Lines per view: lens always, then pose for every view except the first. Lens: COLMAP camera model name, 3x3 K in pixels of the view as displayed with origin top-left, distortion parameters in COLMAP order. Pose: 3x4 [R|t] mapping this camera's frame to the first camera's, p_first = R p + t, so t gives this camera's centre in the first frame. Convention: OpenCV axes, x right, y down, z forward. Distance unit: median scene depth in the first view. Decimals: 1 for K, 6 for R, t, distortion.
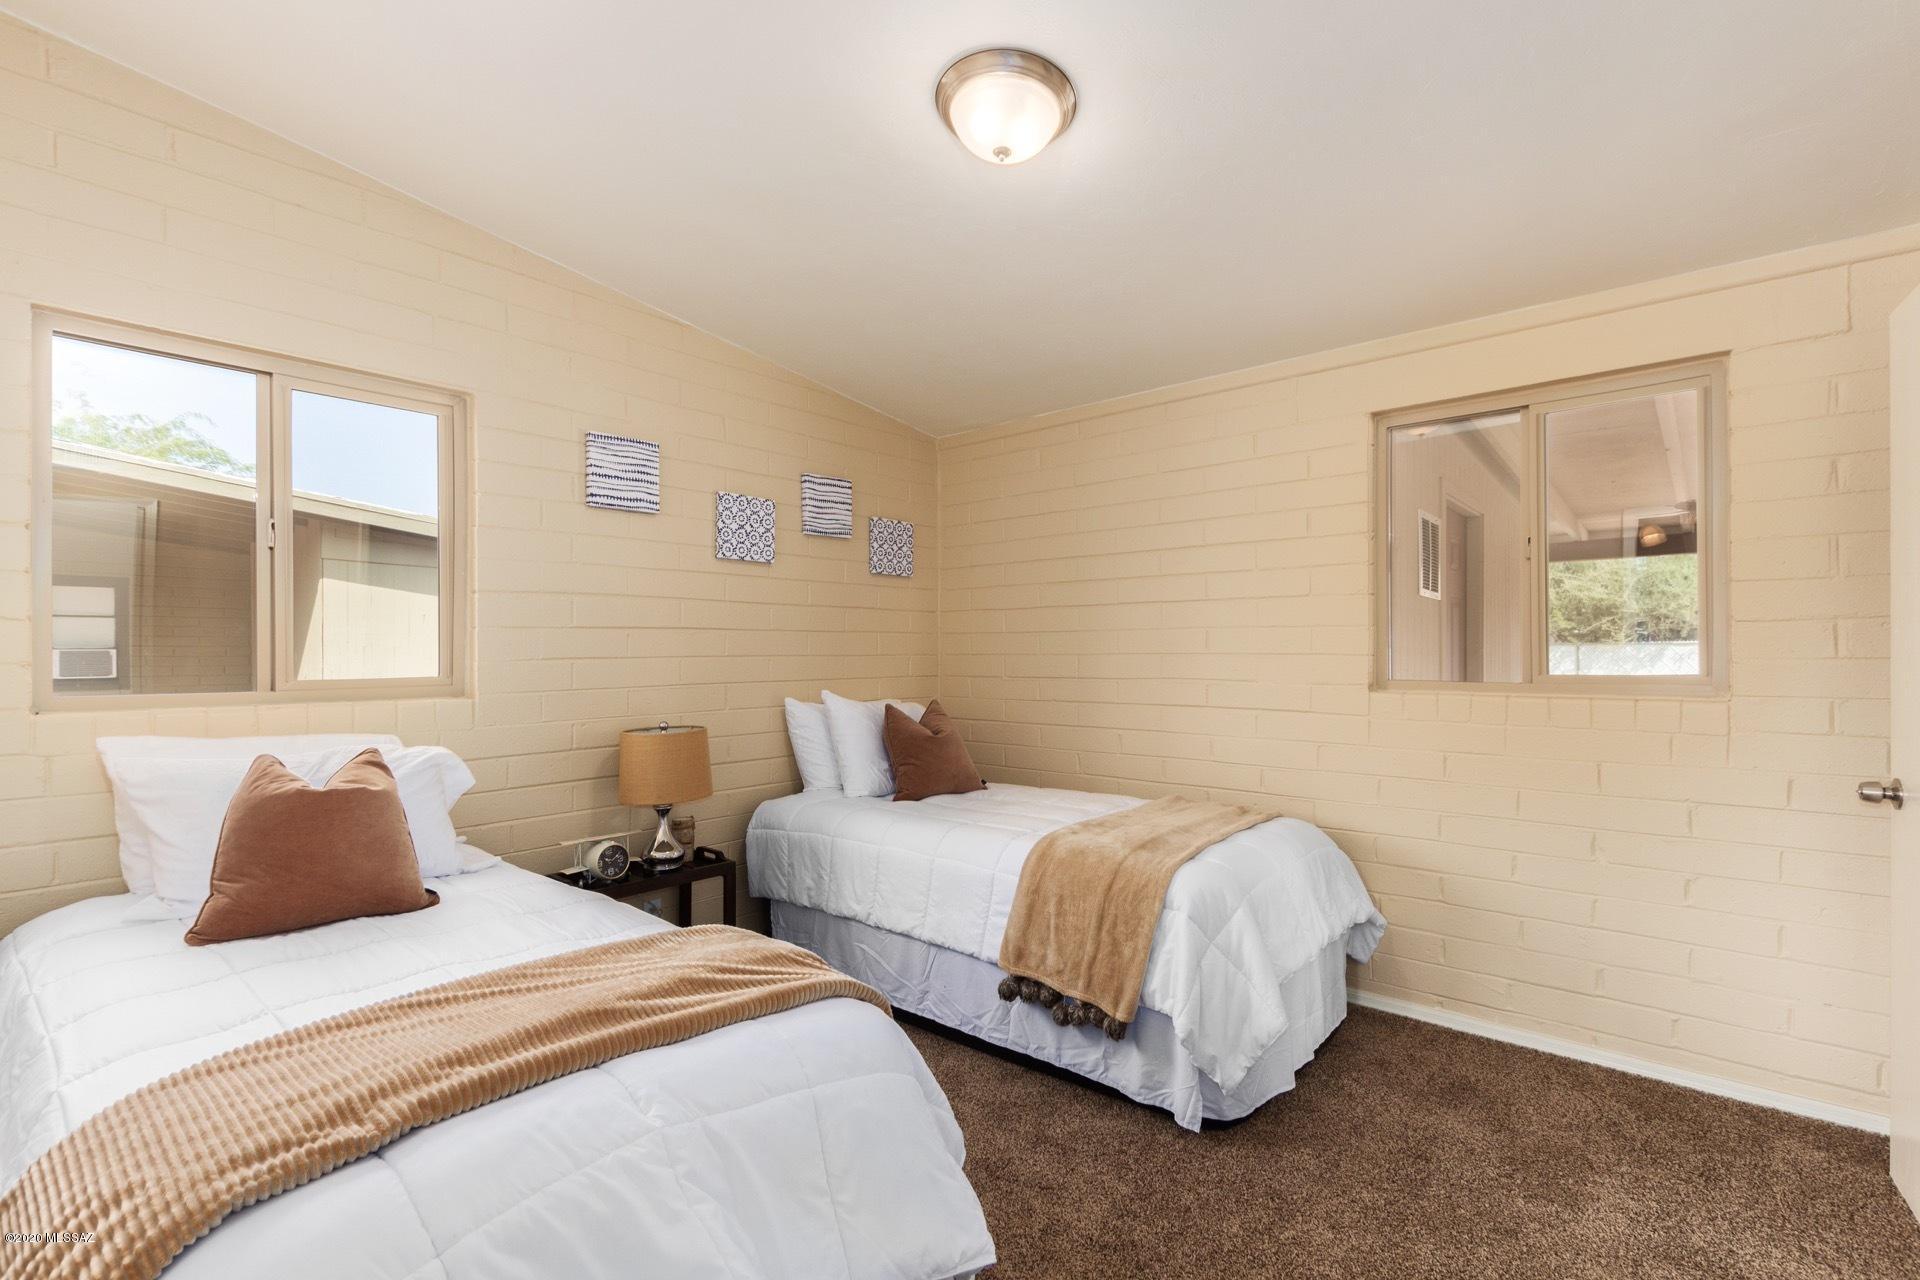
lens RADIAL K [[914.7, 0, 960.0], [0, 914.7, 640.0], [0, 0, 1]] dist [-0.000509, -0.000184]
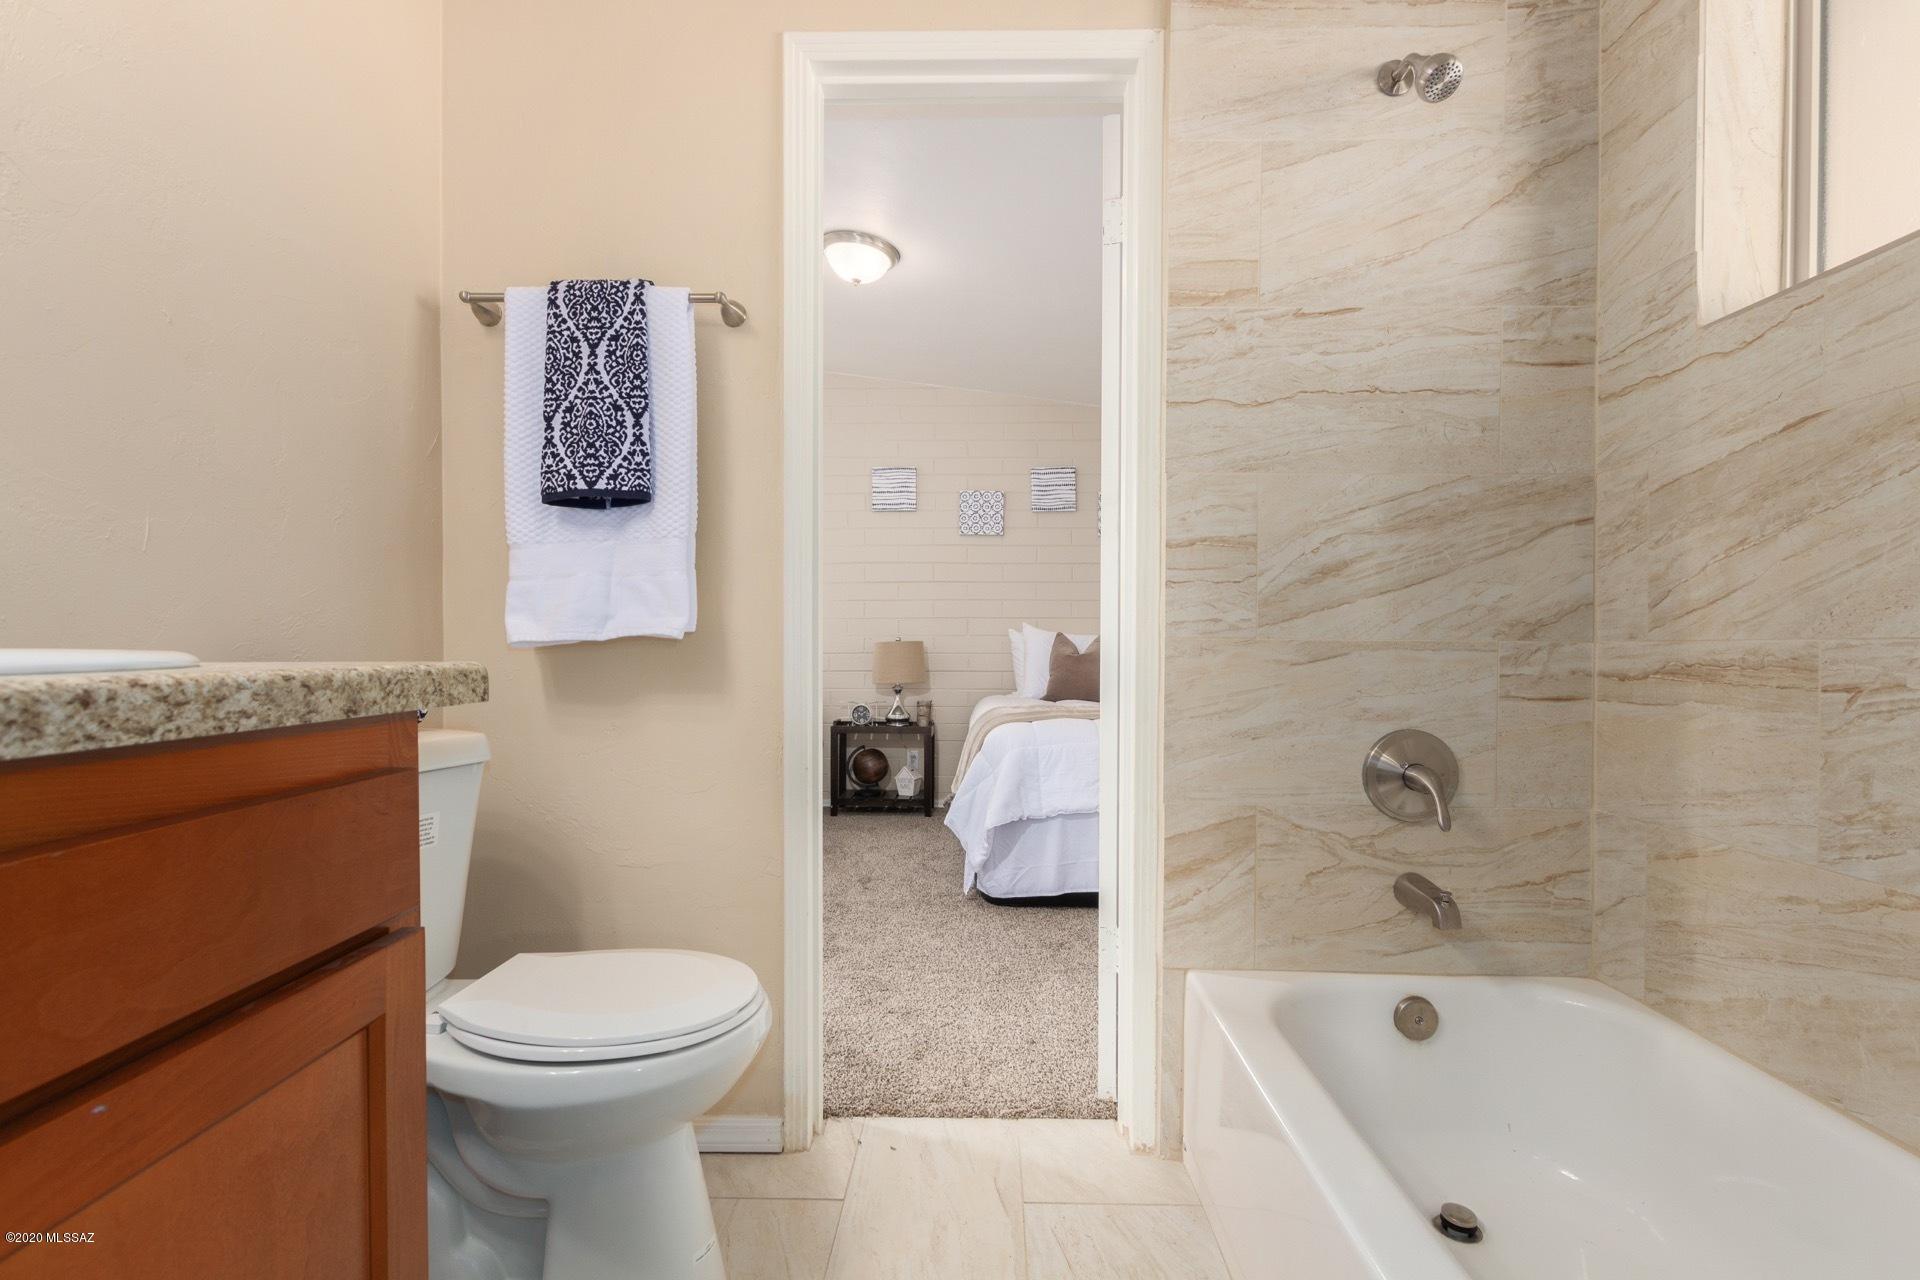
lens RADIAL K [[914.7, 0, 960.0], [0, 914.7, 640.0], [0, 0, 1]] dist [-0.000509, -0.000184]
pose [[0.647552, 0.013606, -0.761900, 0.880195], [0.011872, 0.999539, 0.027940, 0.041917], [0.761929, -0.027138, 0.647092, 0.010987]]
